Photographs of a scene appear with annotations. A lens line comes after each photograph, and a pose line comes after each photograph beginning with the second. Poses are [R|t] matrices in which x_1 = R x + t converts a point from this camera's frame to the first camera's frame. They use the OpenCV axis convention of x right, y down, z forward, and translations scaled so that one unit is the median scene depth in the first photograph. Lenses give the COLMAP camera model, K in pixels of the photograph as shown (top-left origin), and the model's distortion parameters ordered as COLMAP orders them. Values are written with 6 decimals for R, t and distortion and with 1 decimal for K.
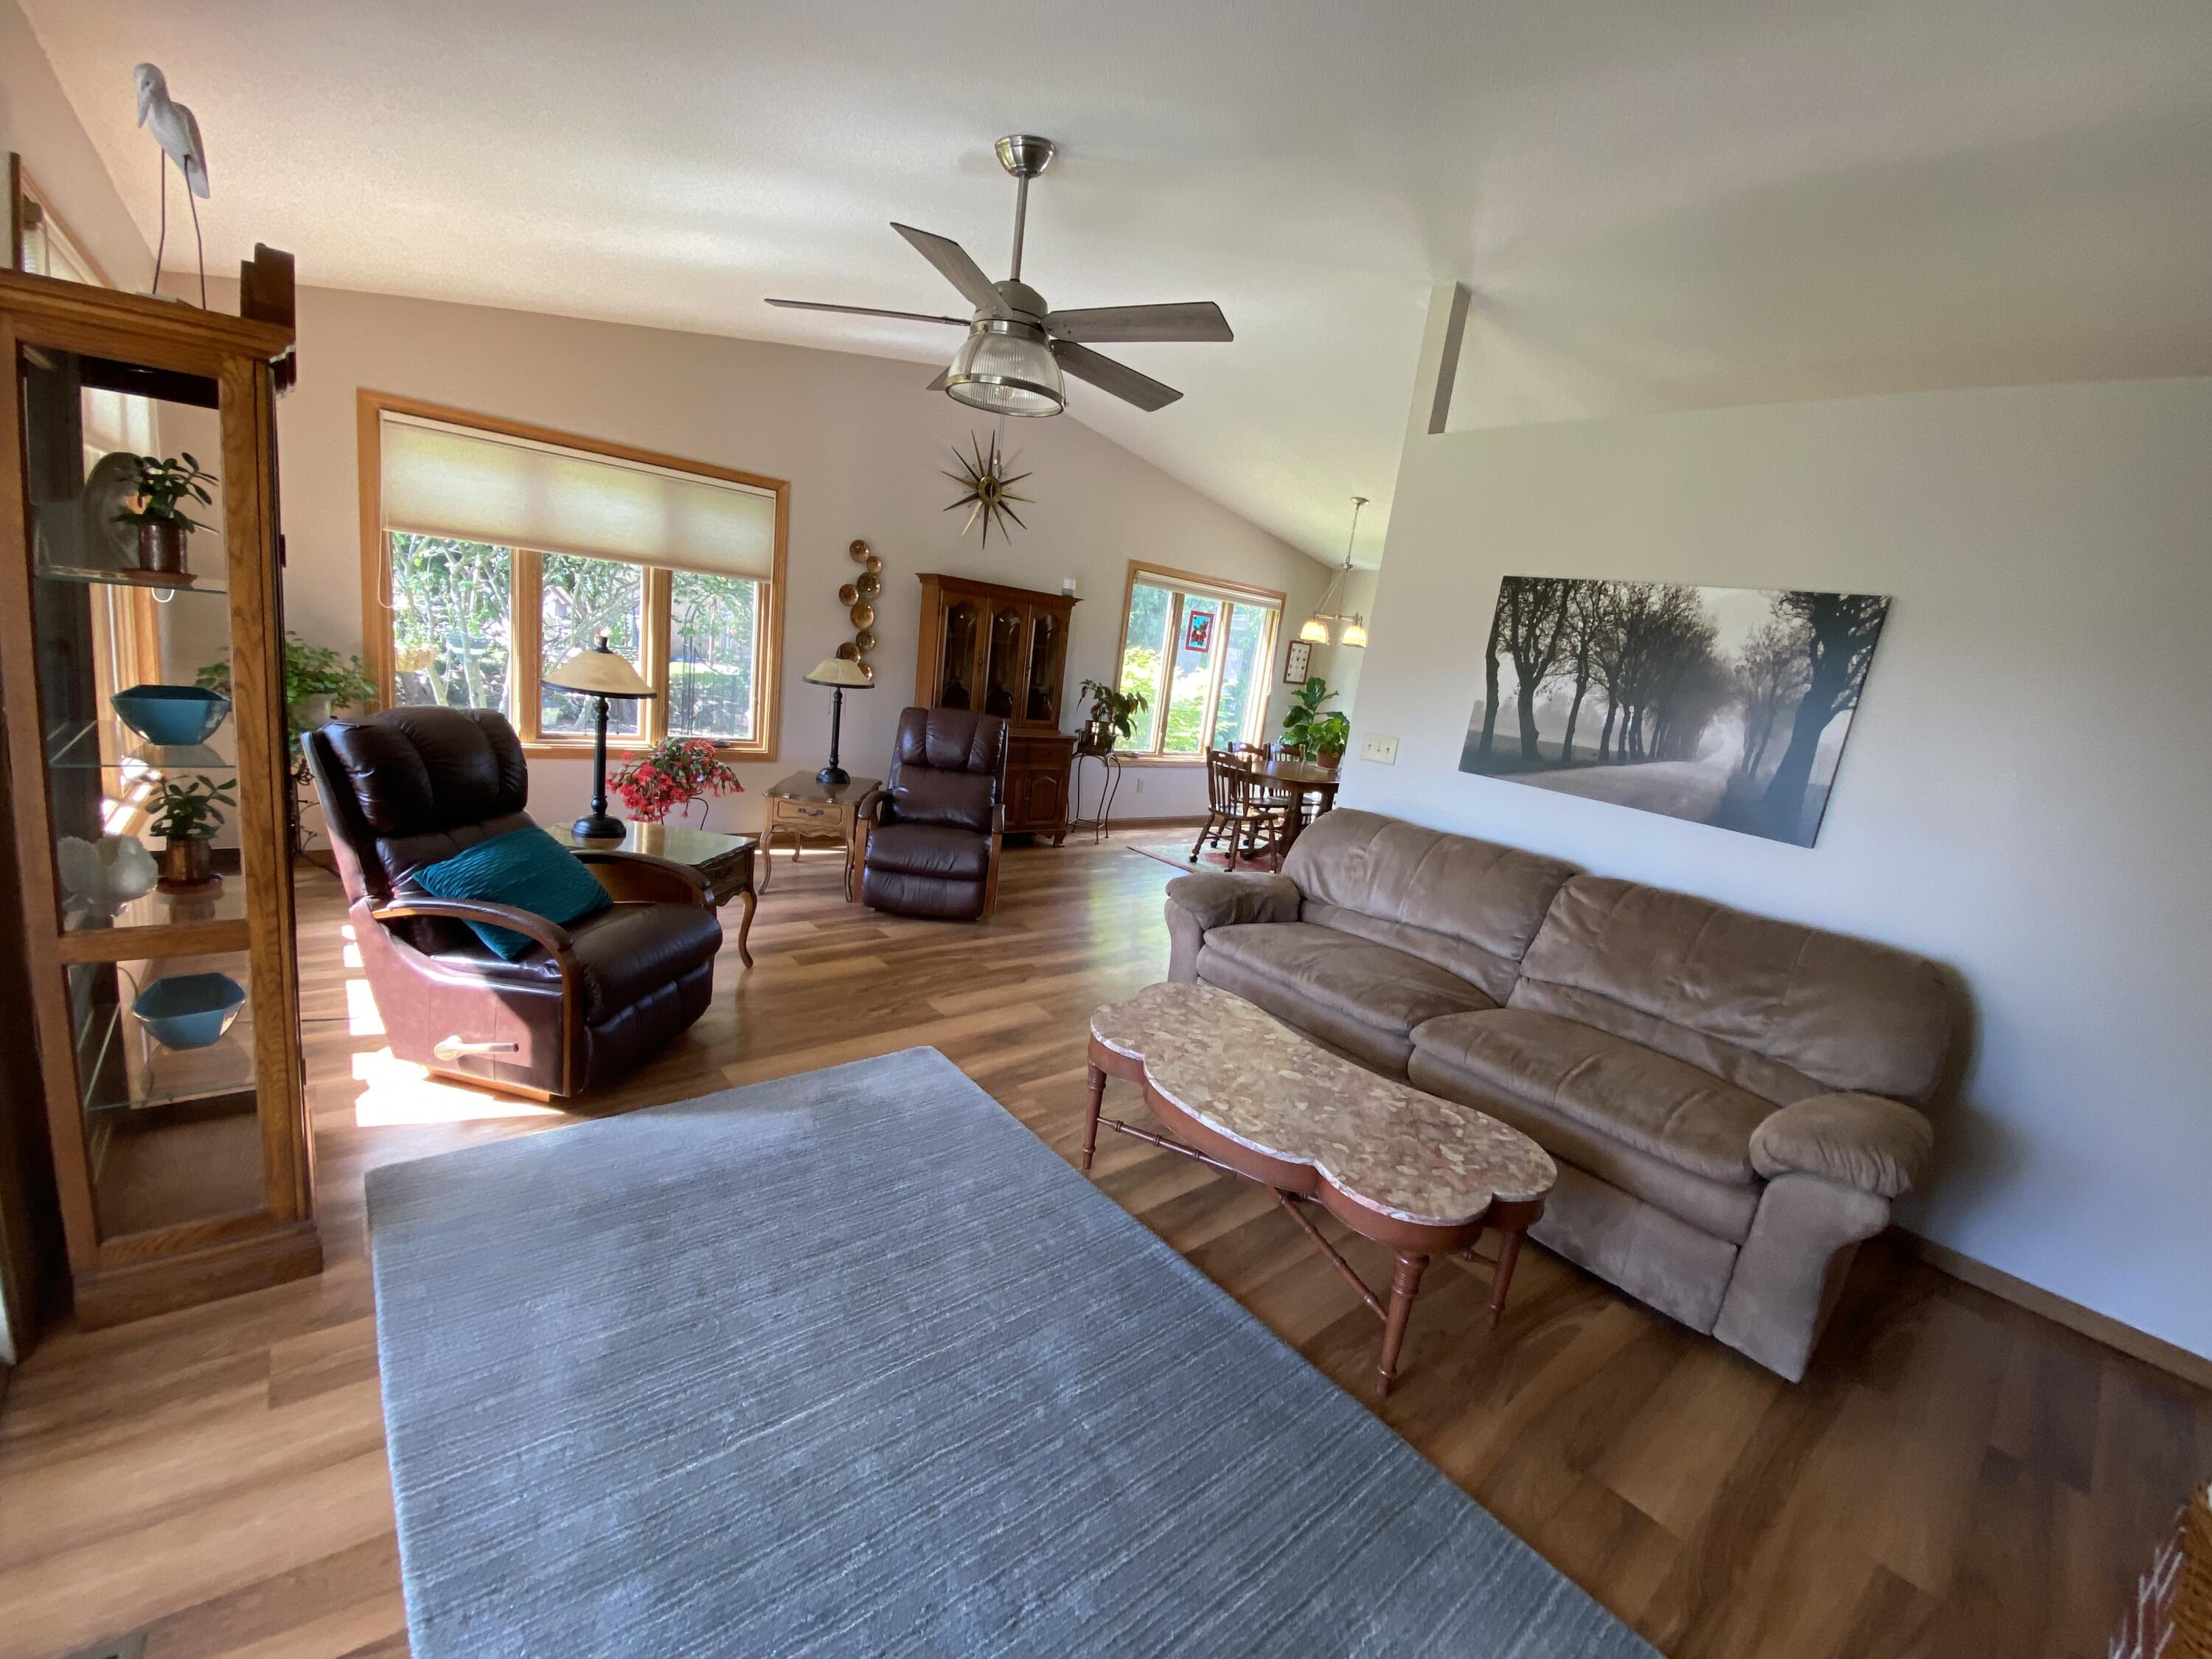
lens RADIAL K [[889.1, 0, 1109.3], [0, 889.1, 814.8], [0, 0, 1]] dist [0.020703, -0.018720]
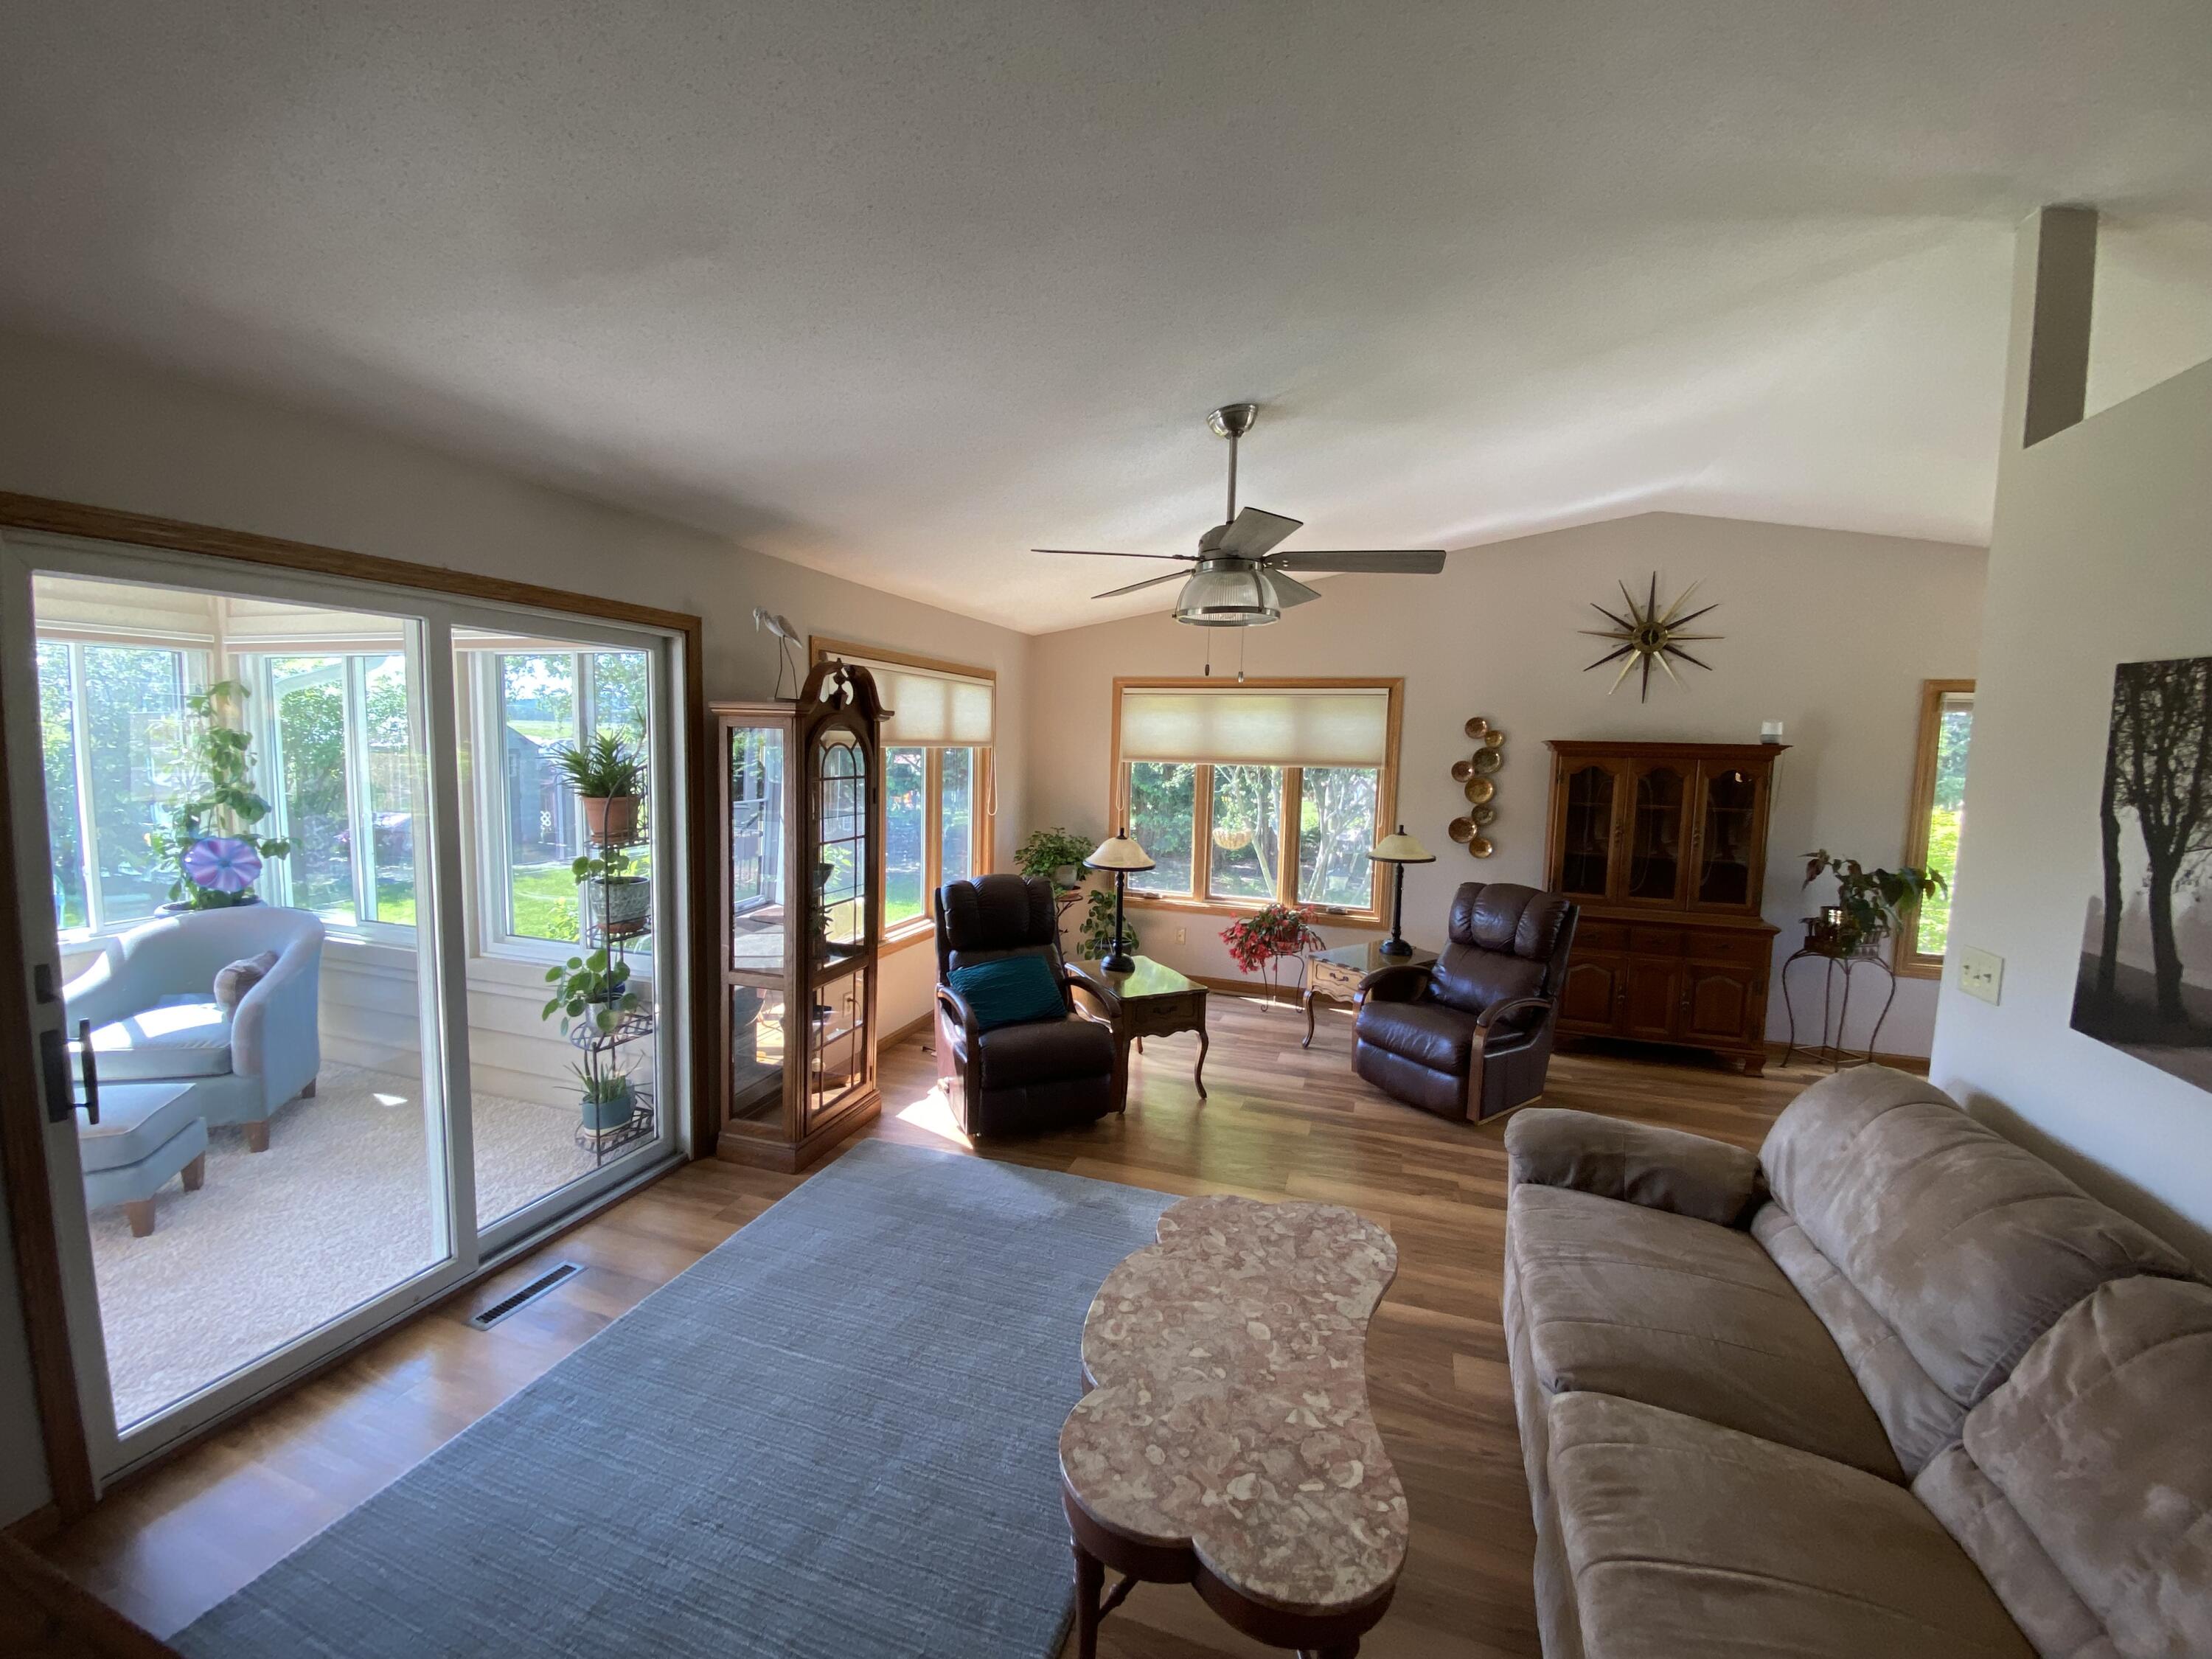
lens RADIAL K [[889.1, 0, 1108.7], [0, 889.1, 818.7], [0, 0, 1]] dist [0.020703, -0.018720]
pose [[0.525693, -0.038684, -0.849794, 0.489433], [-0.116521, 0.986275, -0.116979, -0.039527], [0.842656, 0.160514, 0.513970, 0.207685]]
